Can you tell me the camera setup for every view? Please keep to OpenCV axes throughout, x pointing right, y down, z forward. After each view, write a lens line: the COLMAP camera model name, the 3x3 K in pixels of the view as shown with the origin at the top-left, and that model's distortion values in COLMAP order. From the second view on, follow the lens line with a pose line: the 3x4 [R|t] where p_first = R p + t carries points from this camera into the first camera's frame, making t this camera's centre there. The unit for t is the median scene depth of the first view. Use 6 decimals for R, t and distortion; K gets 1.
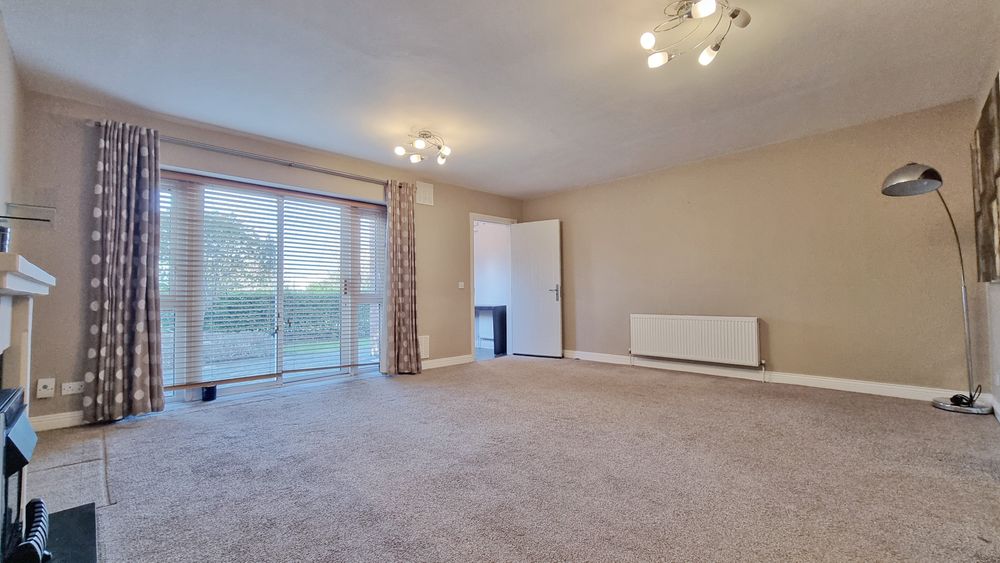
lens RADIAL K [[414.4, 0, 499.8], [0, 414.4, 277.4], [0, 0, 1]] dist [-0.000972, 0.000024]
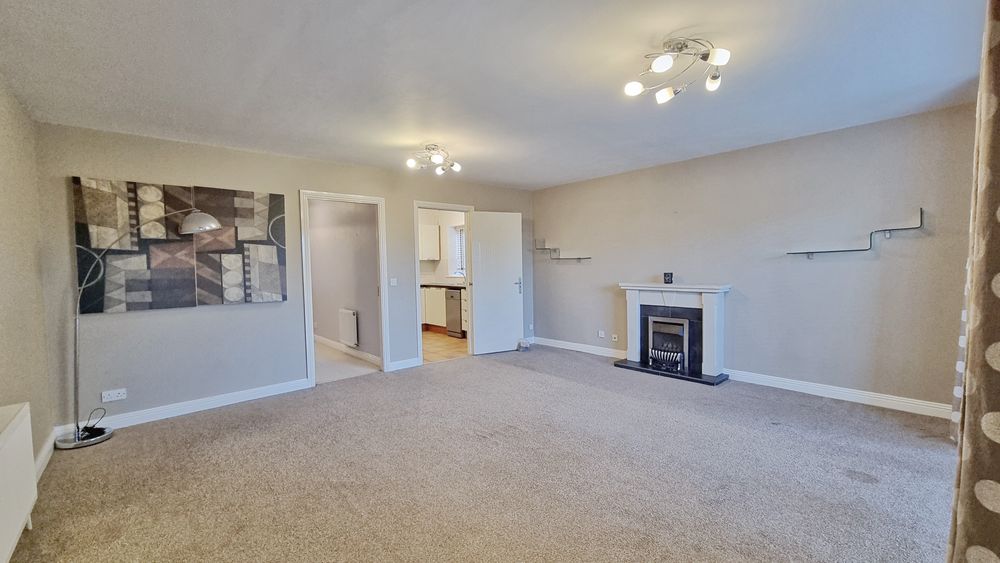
lens RADIAL K [[414.4, 0, 502.2], [0, 414.4, 282.9], [0, 0, 1]] dist [-0.000972, 0.000024]
pose [[-0.997474, 0.030445, 0.064182, 0.025486], [0.030769, 0.999518, 0.004064, -0.028073], [-0.064028, 0.006029, -0.997930, 1.442257]]
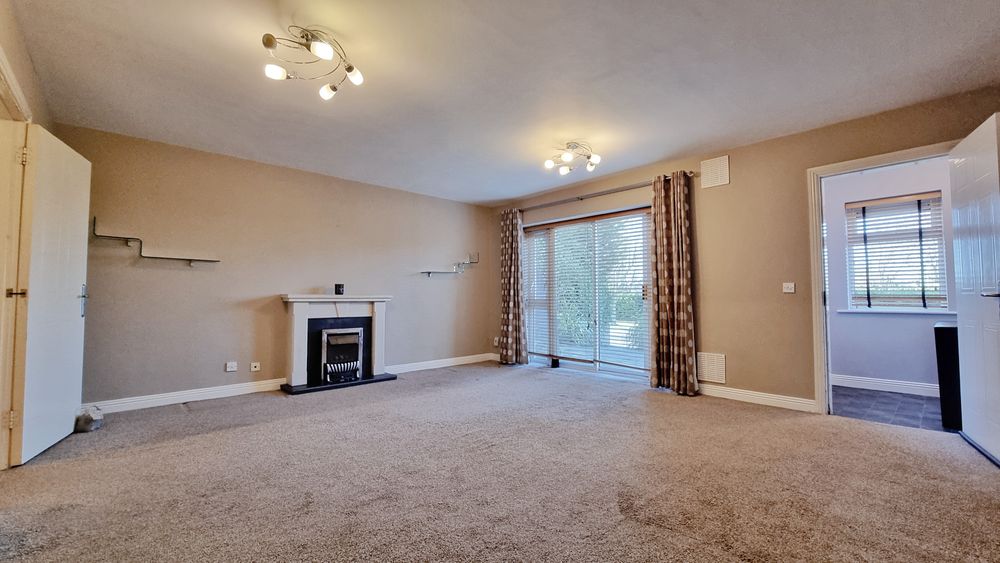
lens RADIAL K [[414.4, 0, 502.1], [0, 414.4, 281.4], [0, 0, 1]] dist [-0.000972, 0.000024]
pose [[-0.036693, -0.026827, -0.998966, 0.758801], [0.046876, 0.998493, -0.028536, 0.009380], [0.998227, -0.047875, -0.035381, 0.770790]]
